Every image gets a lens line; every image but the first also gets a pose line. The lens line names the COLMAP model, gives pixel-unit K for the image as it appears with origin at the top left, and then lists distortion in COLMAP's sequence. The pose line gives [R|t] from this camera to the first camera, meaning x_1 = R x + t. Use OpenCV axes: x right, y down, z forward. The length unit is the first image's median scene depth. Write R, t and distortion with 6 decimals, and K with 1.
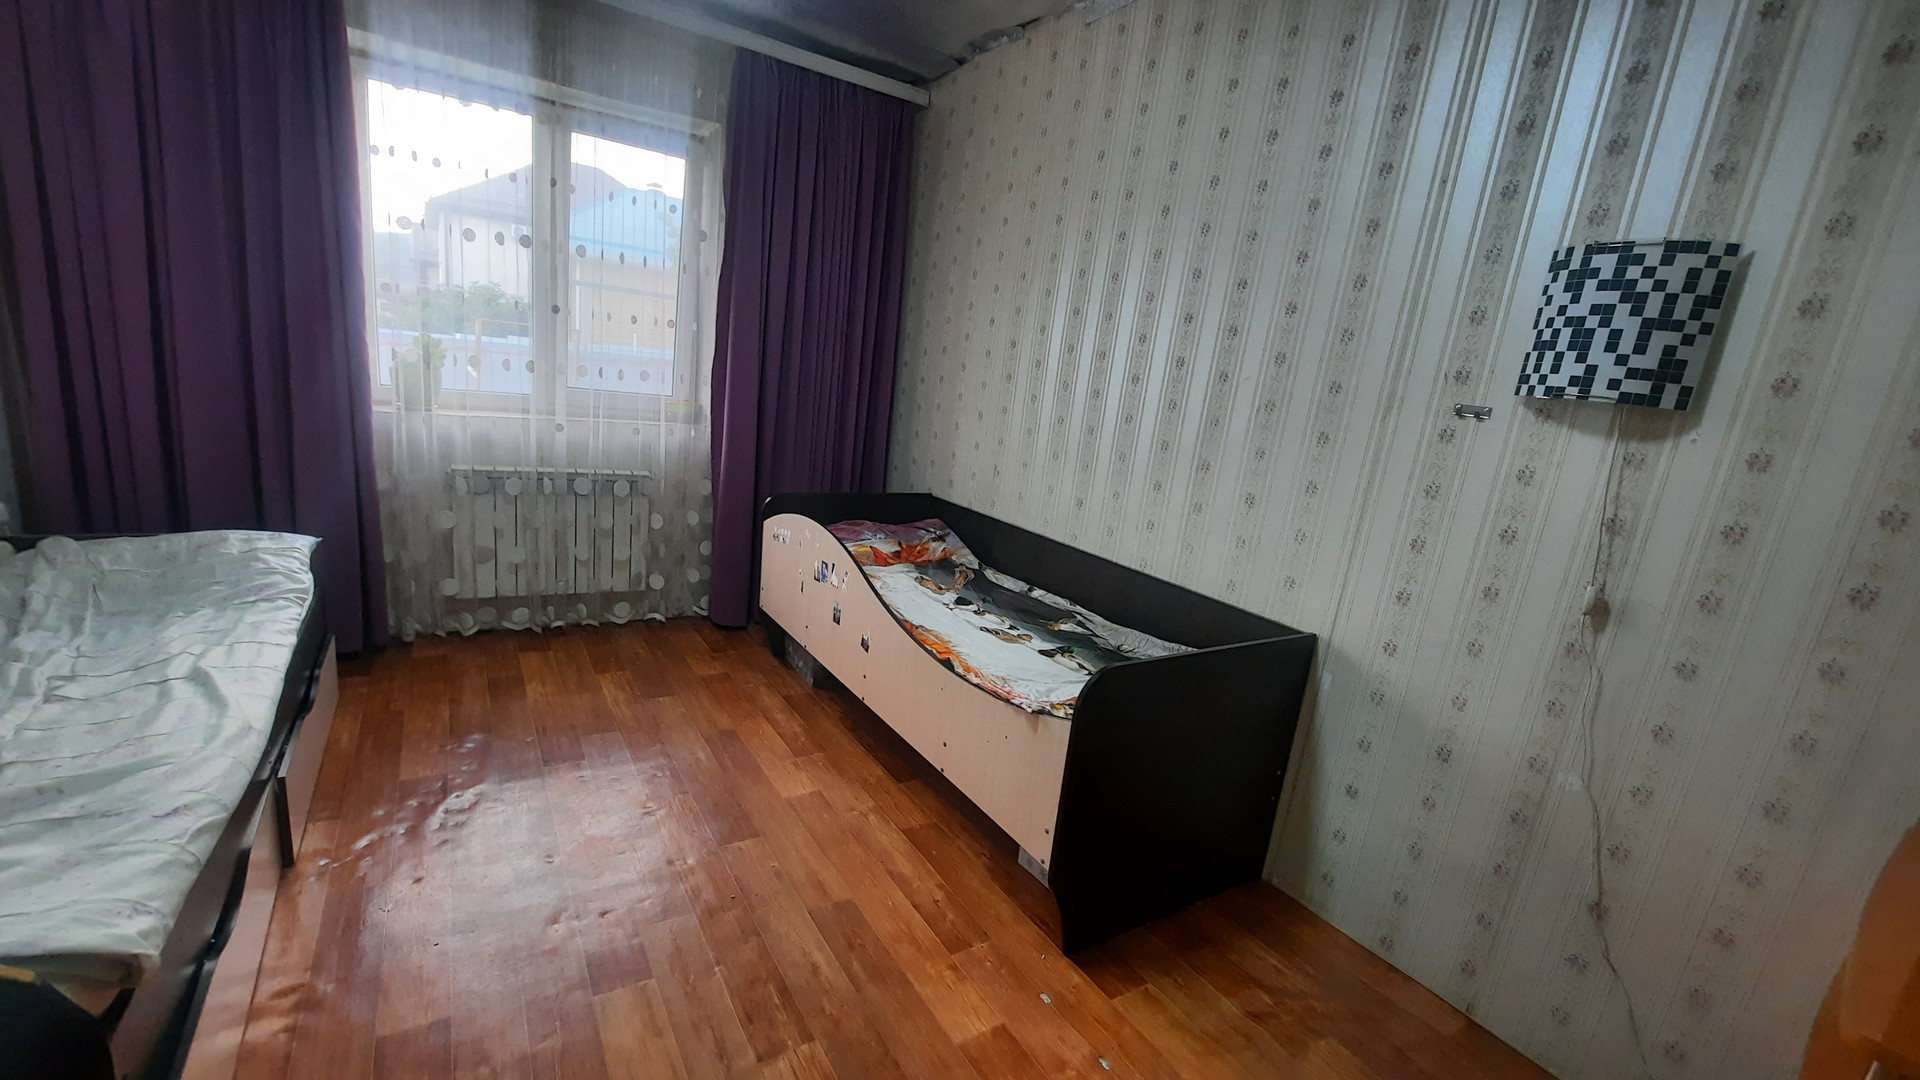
lens RADIAL K [[760.8, 0, 957.6], [0, 760.8, 546.4], [0, 0, 1]] dist [-0.030998, 0.003337]
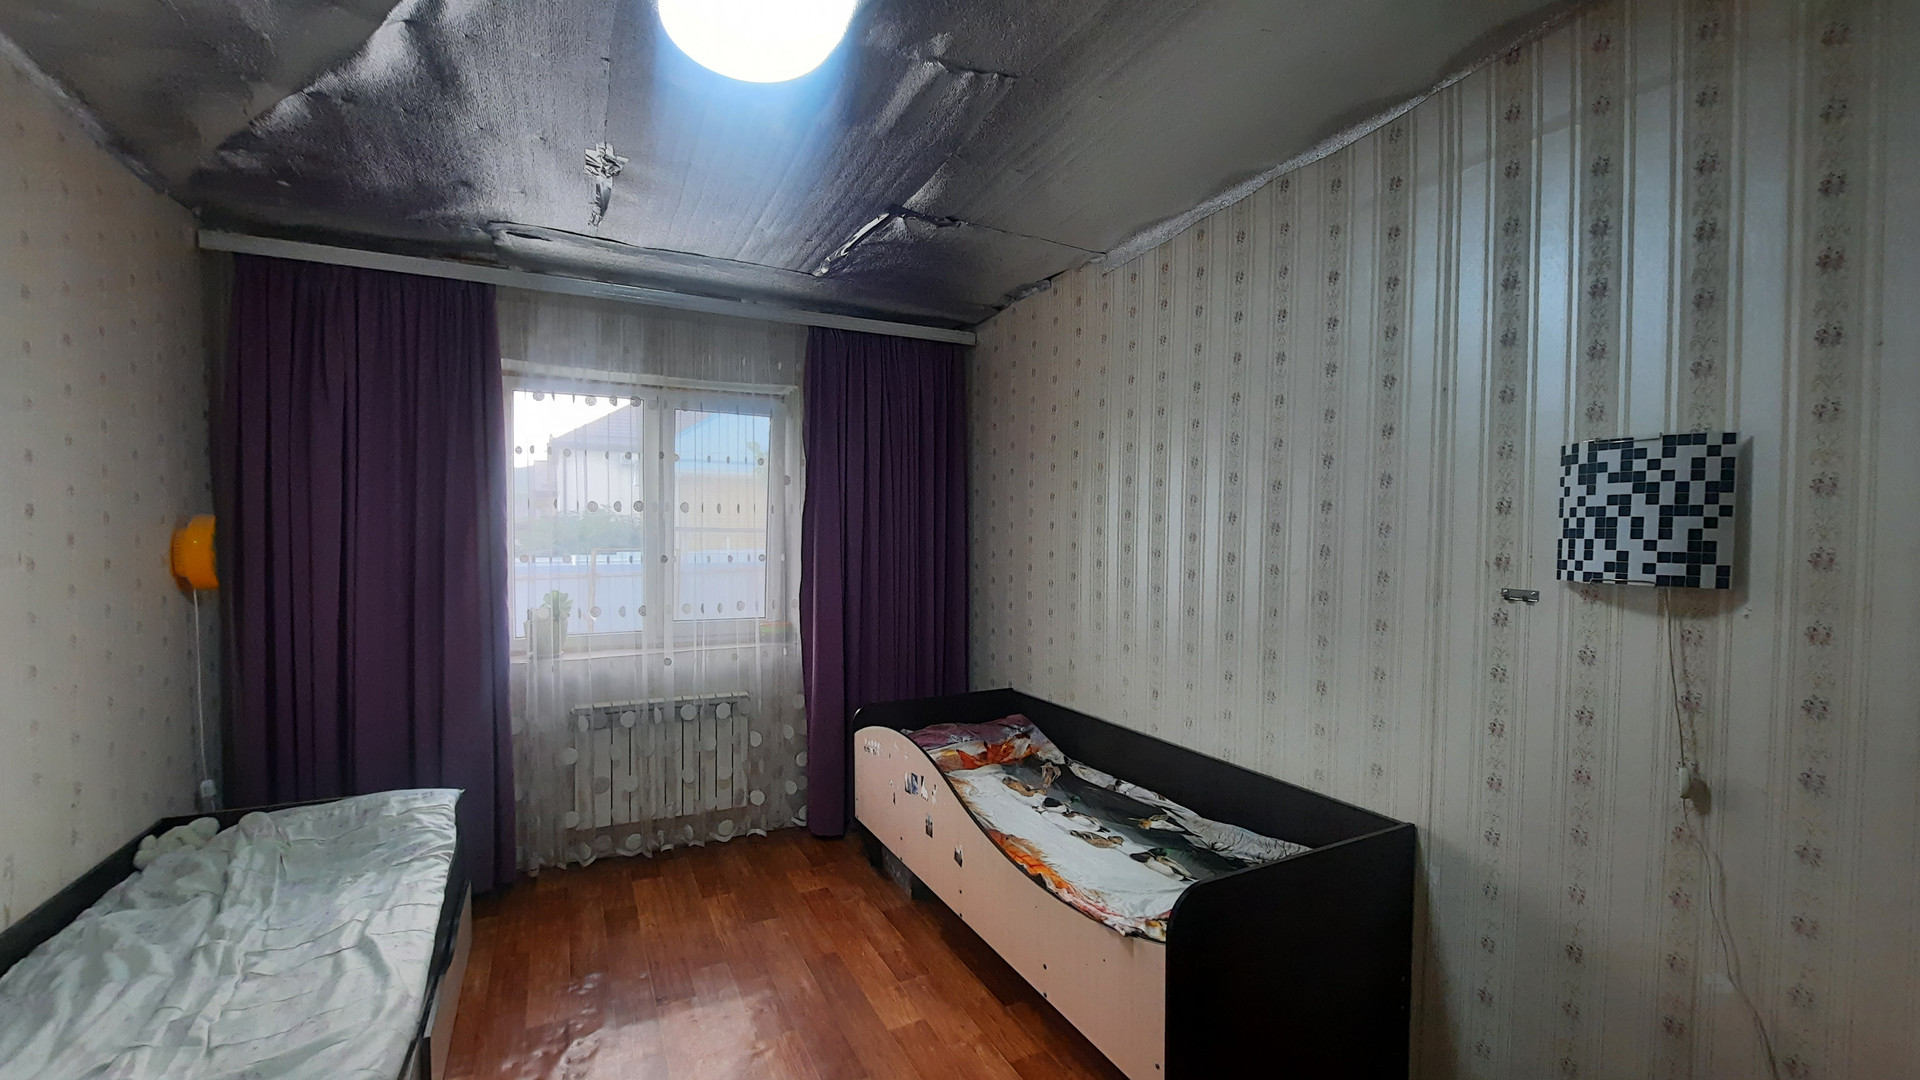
lens RADIAL K [[760.8, 0, 958.9], [0, 760.8, 543.2], [0, 0, 1]] dist [-0.030998, 0.003337]
pose [[0.989459, -0.106157, -0.098502, 0.024535], [0.082820, 0.972777, -0.216440, -0.064886], [0.118797, 0.206001, 0.971314, -0.072591]]
